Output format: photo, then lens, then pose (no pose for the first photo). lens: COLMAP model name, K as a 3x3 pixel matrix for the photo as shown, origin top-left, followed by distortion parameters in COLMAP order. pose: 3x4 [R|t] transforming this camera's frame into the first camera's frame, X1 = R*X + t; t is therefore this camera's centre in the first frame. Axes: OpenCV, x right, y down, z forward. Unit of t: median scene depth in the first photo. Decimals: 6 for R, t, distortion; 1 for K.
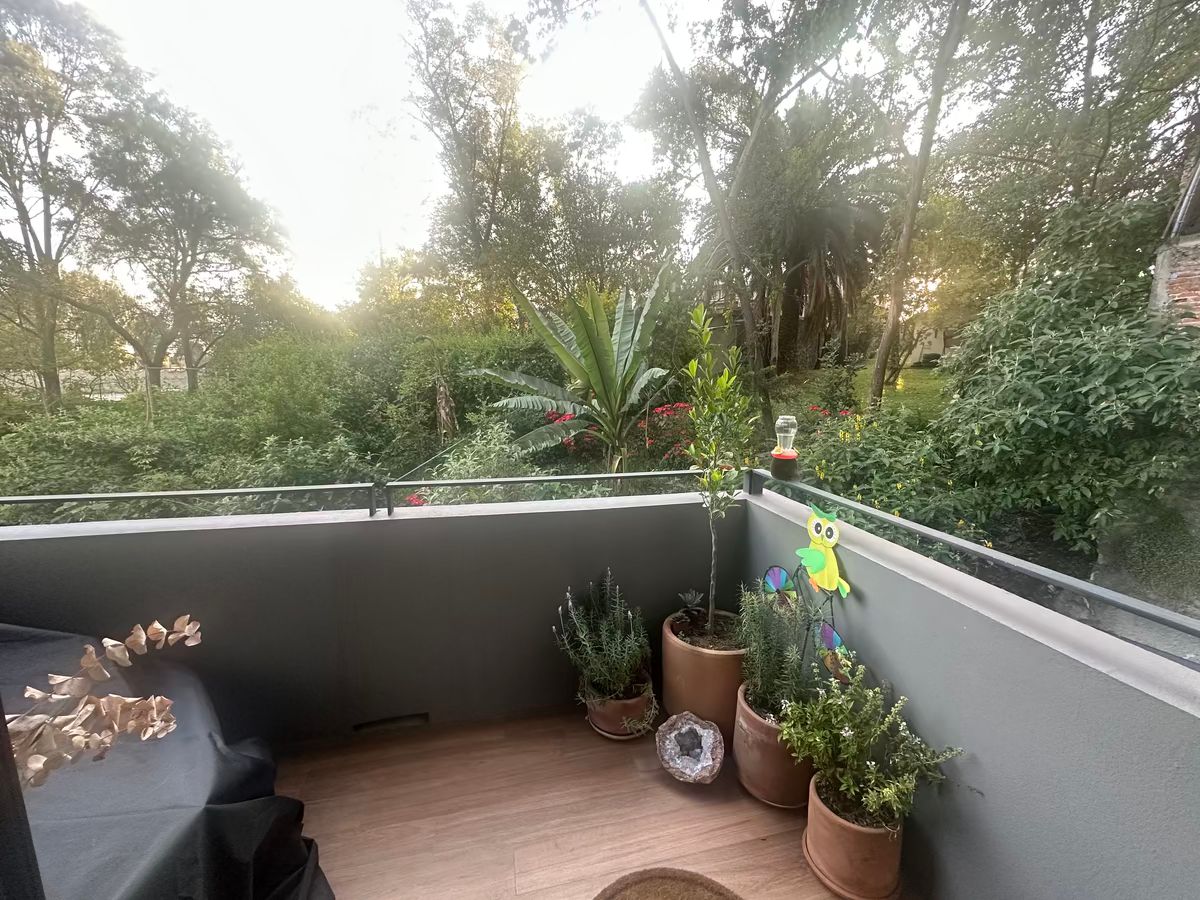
lens RADIAL K [[477.4, 0, 600.4], [0, 477.4, 450.8], [0, 0, 1]] dist [-0.002511, 0.000040]
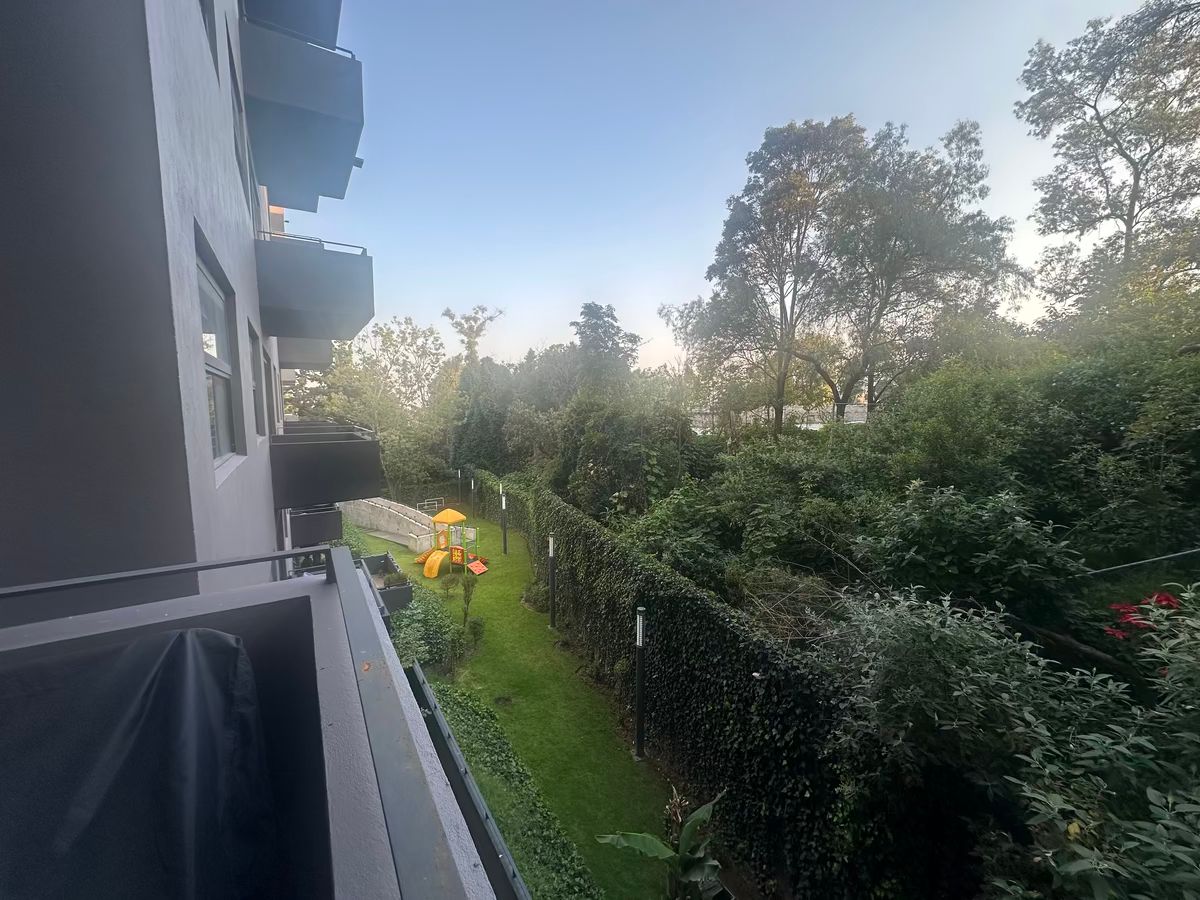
lens RADIAL K [[477.4, 0, 597.7], [0, 477.4, 448.7], [0, 0, 1]] dist [-0.002511, 0.000040]
pose [[0.325774, 0.074142, -0.942536, -0.038320], [-0.142561, 0.989374, 0.028552, -0.018377], [0.934638, 0.125068, 0.332882, 0.097423]]
